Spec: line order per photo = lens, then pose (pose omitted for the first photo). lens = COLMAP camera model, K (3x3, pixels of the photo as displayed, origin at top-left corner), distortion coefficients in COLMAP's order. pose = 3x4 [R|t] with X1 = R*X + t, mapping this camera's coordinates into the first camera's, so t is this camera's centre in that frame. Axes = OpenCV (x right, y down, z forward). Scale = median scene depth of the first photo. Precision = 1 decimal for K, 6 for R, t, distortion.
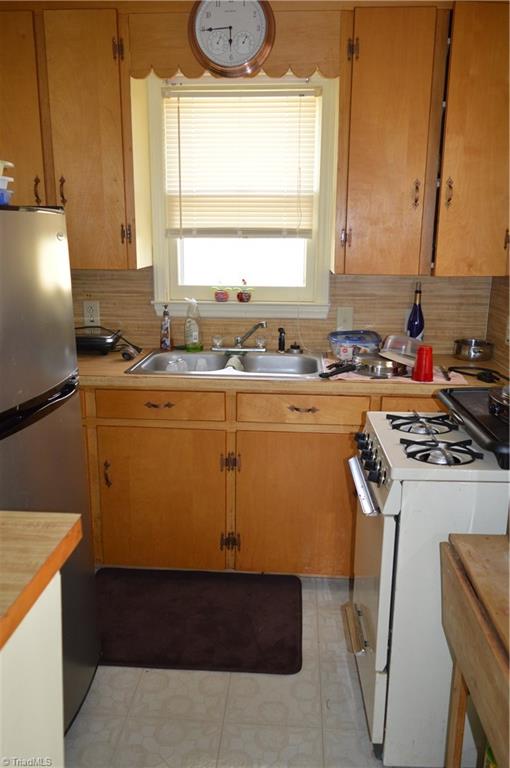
lens RADIAL K [[616.3, 0, 253.9], [0, 616.3, 384.5], [0, 0, 1]] dist [-0.007714, 0.000887]
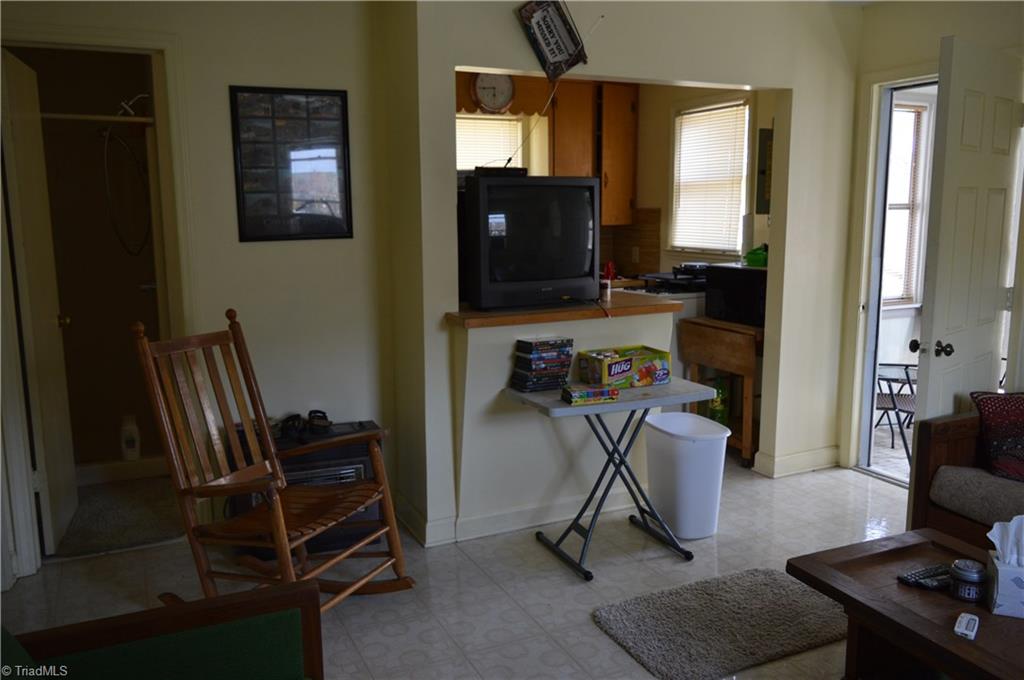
lens RADIAL K [[821.7, 0, 512.3], [0, 821.7, 340.3], [0, 0, 1]] dist [-0.007714, 0.000887]
pose [[0.882105, -0.081116, 0.464016, -1.131019], [0.118826, 0.991523, -0.052560, 0.269047], [-0.455819, 0.101500, 0.884266, -1.030626]]
